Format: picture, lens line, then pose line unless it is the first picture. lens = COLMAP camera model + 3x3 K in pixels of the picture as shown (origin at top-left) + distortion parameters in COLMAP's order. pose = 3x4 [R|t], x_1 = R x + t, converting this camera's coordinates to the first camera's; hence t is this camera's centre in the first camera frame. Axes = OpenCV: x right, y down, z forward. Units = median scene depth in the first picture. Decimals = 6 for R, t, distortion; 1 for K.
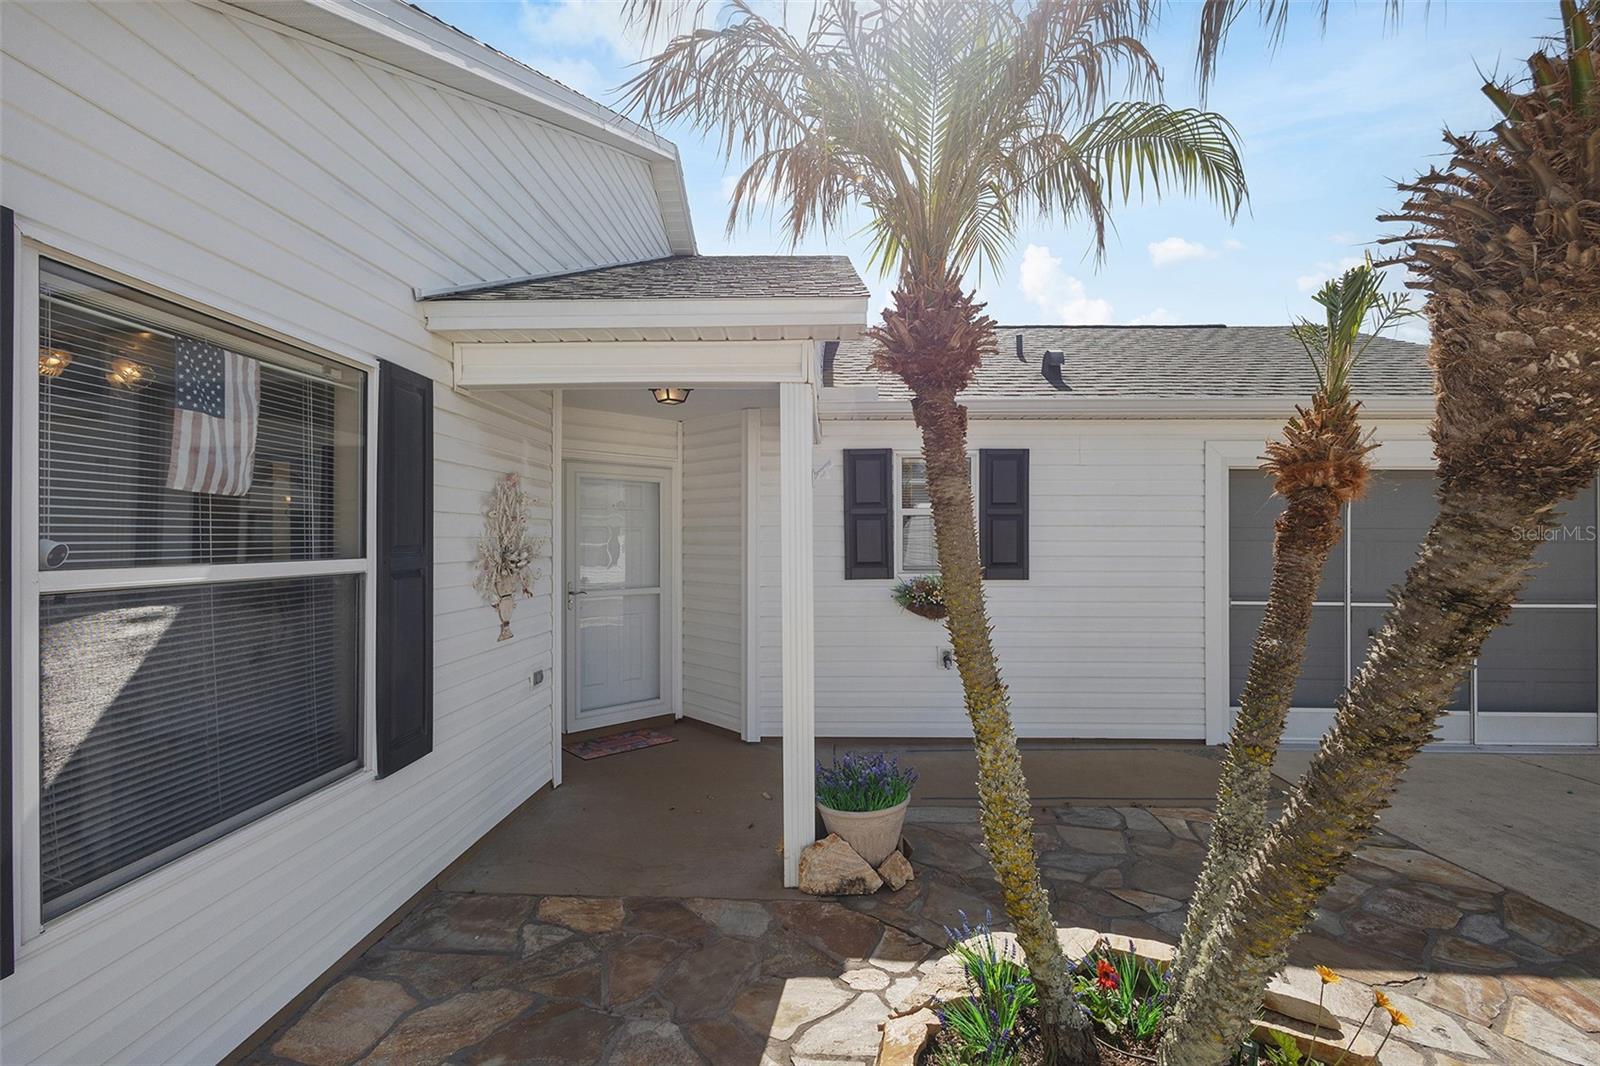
lens RADIAL K [[743.1, 0, 803.4], [0, 743.1, 539.8], [0, 0, 1]] dist [0.001838, -0.003339]
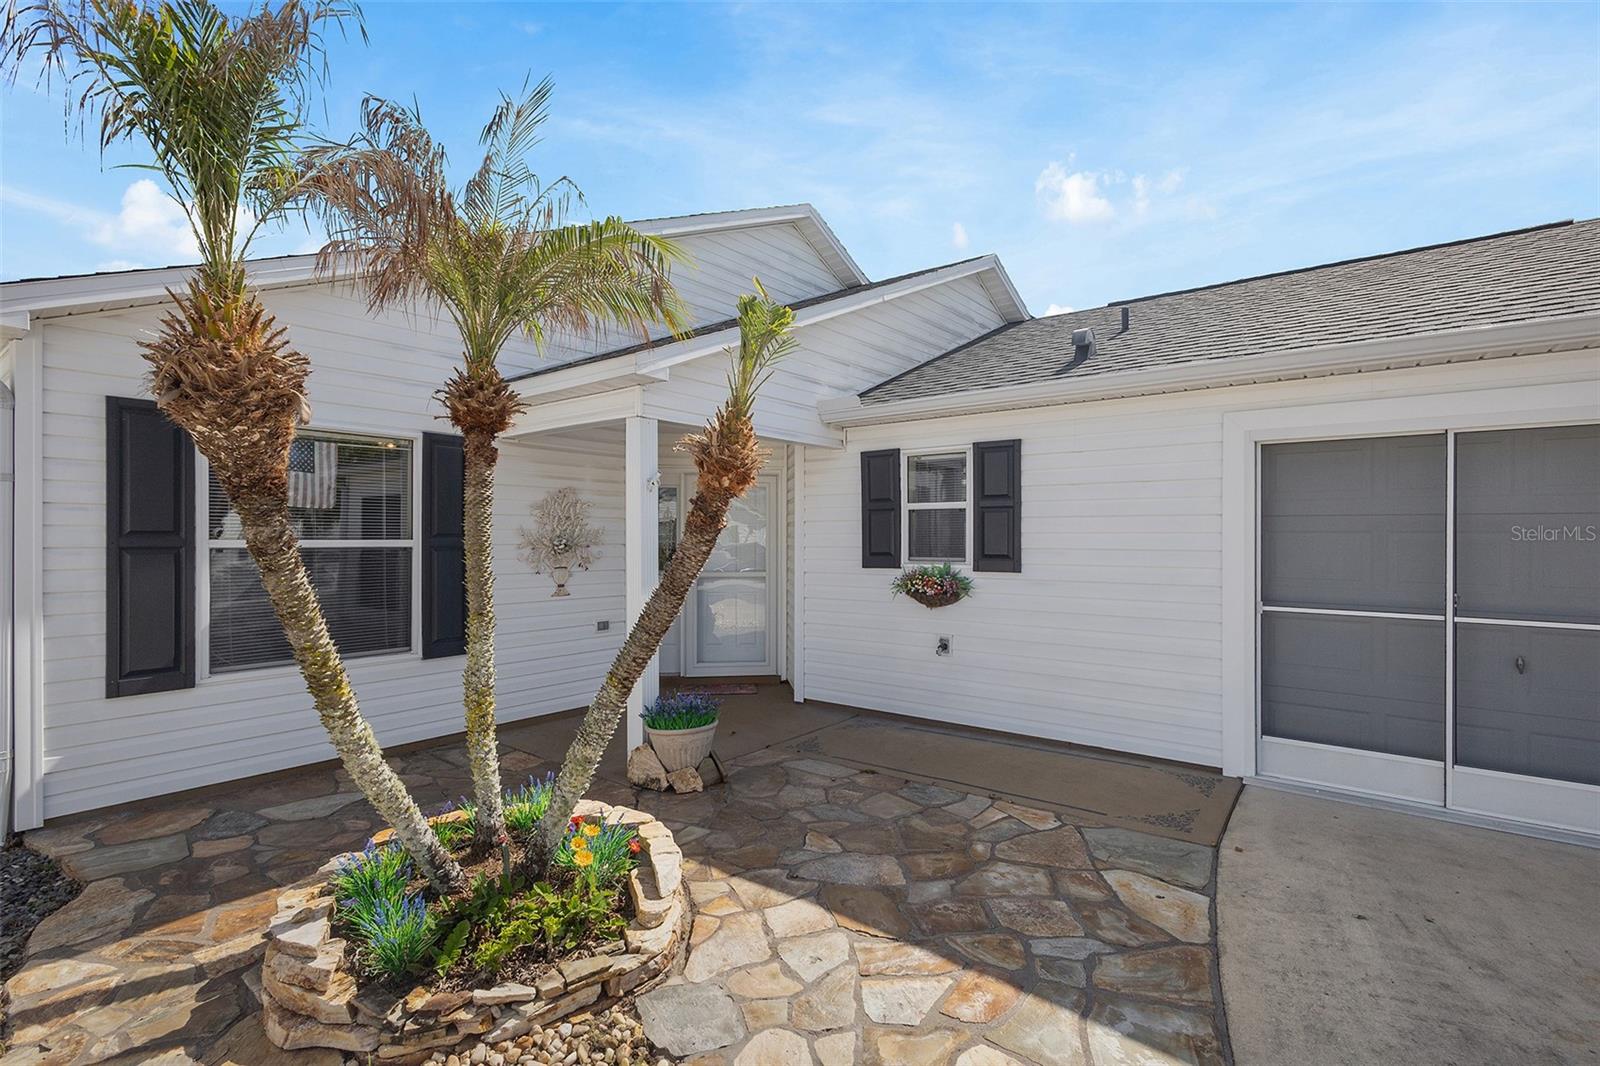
lens RADIAL K [[743.1, 0, 784.4], [0, 743.1, 533.3], [0, 0, 1]] dist [0.001838, -0.003339]
pose [[0.803250, -0.002745, -0.595636, 0.938458], [-0.003072, 0.999957, -0.008750, 0.016877], [0.595634, 0.008859, 0.803207, 0.039076]]
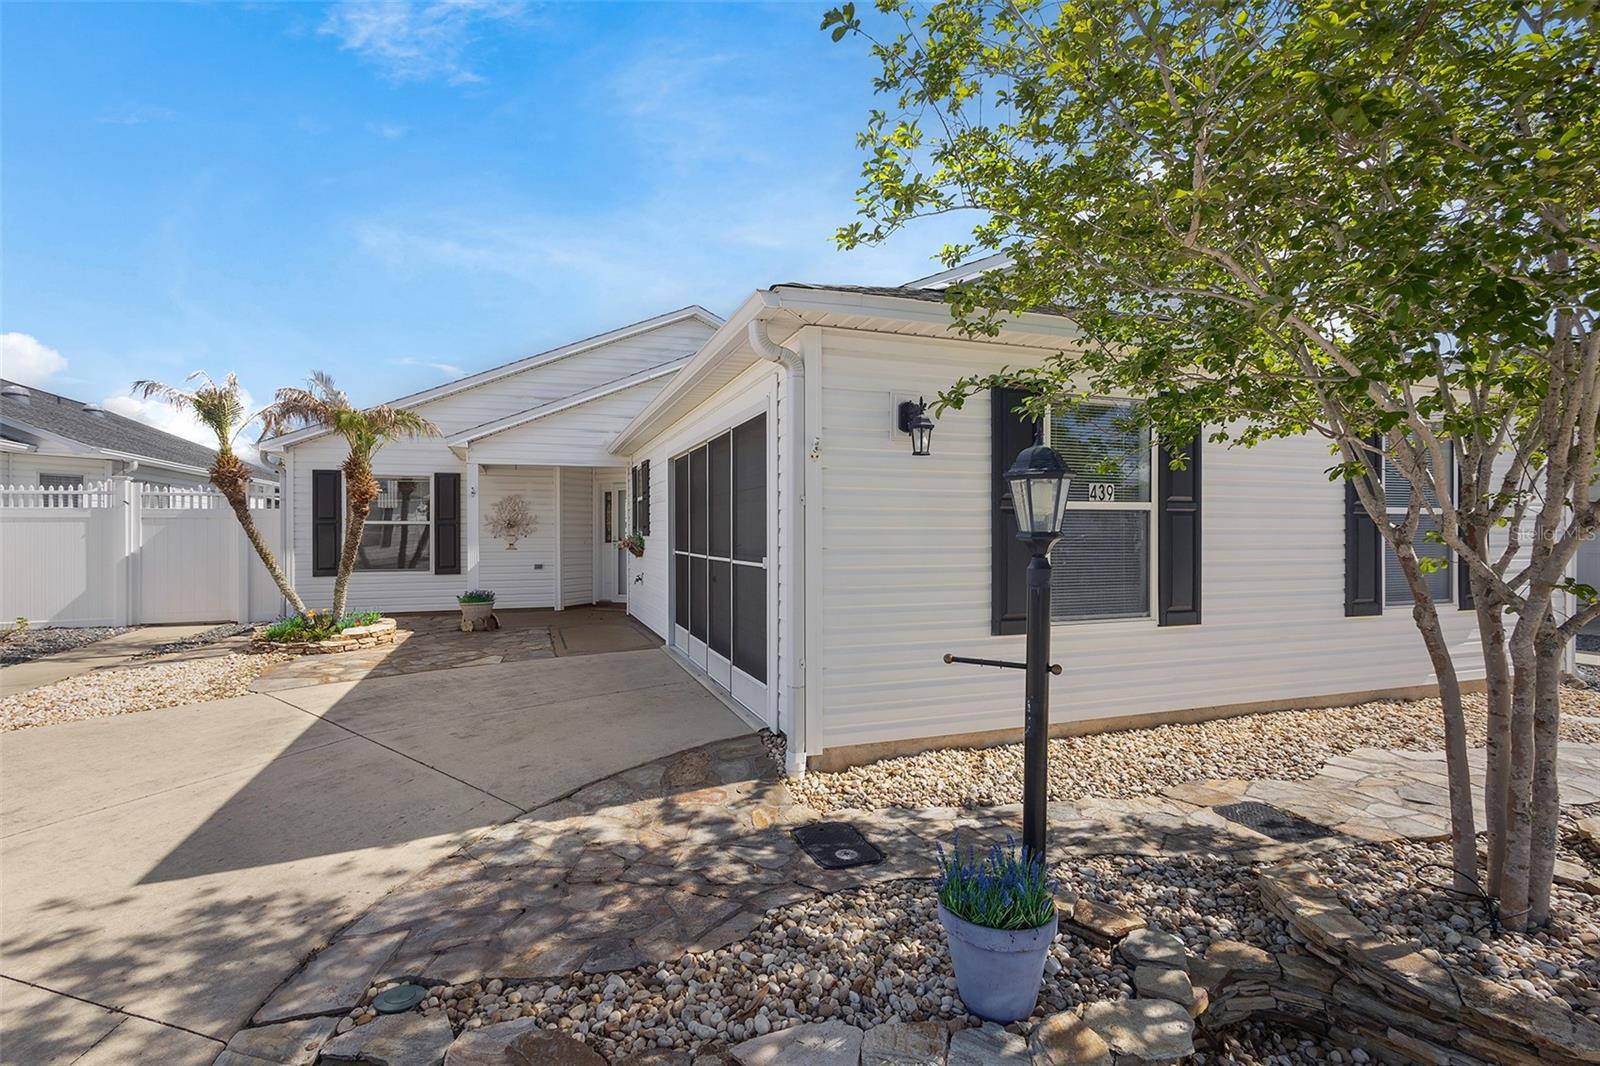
lens RADIAL K [[743.1, 0, 799.3], [0, 743.1, 533.3], [0, 0, 1]] dist [0.001838, -0.003339]
pose [[0.367424, -0.001489, -0.930052, 3.021622], [-0.000544, 0.999998, -0.001816, 0.075015], [0.930053, 0.001174, 0.367422, 1.033254]]
